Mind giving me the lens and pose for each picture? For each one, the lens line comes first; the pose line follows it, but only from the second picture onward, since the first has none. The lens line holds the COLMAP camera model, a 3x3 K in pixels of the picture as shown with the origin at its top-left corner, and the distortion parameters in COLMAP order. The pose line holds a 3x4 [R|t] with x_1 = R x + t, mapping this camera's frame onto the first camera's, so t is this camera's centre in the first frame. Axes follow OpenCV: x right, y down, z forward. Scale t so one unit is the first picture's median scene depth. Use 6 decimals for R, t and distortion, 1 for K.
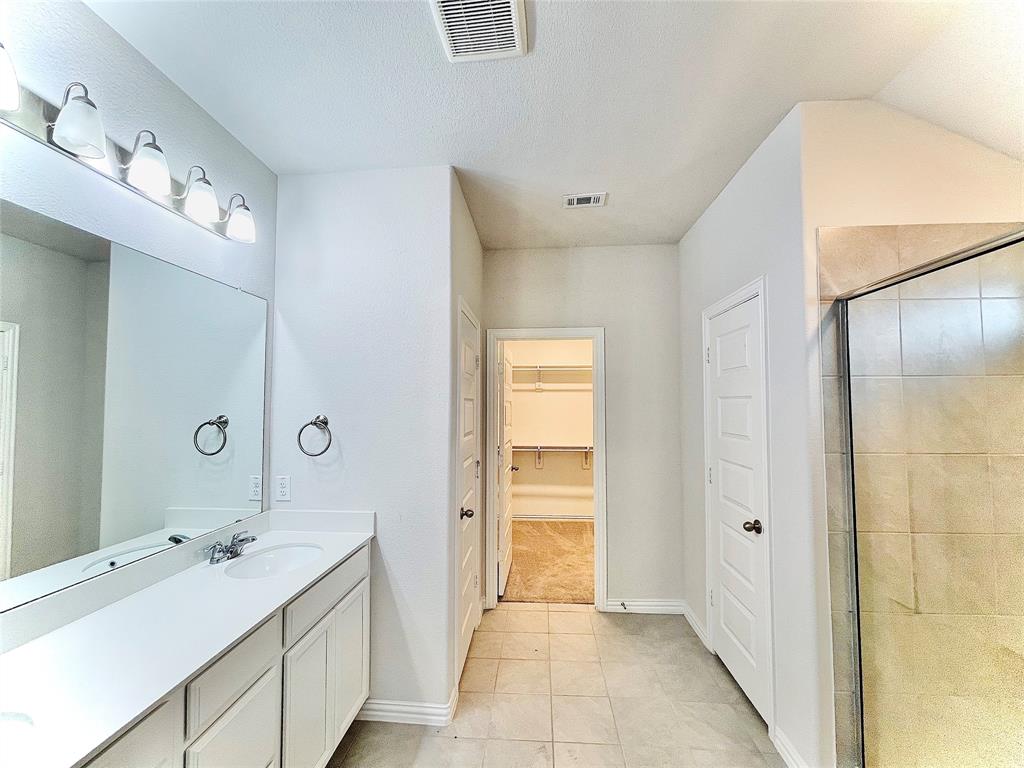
lens RADIAL K [[414.2, 0, 510.7], [0, 414.2, 385.9], [0, 0, 1]] dist [0.002396, 0.000697]
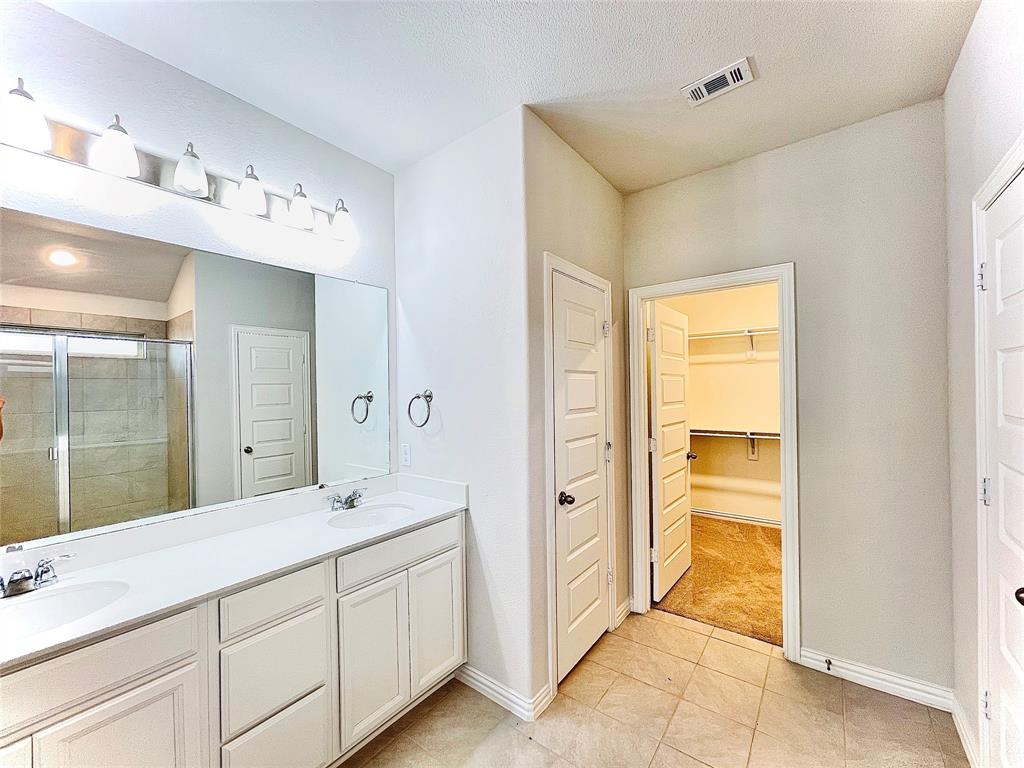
lens RADIAL K [[414.2, 0, 506.1], [0, 414.2, 385.7], [0, 0, 1]] dist [0.002396, 0.000697]
pose [[0.836470, -0.015987, -0.547780, 0.230977], [0.040889, 0.998609, 0.033293, 0.025411], [0.546485, -0.050246, 0.835960, 0.167720]]
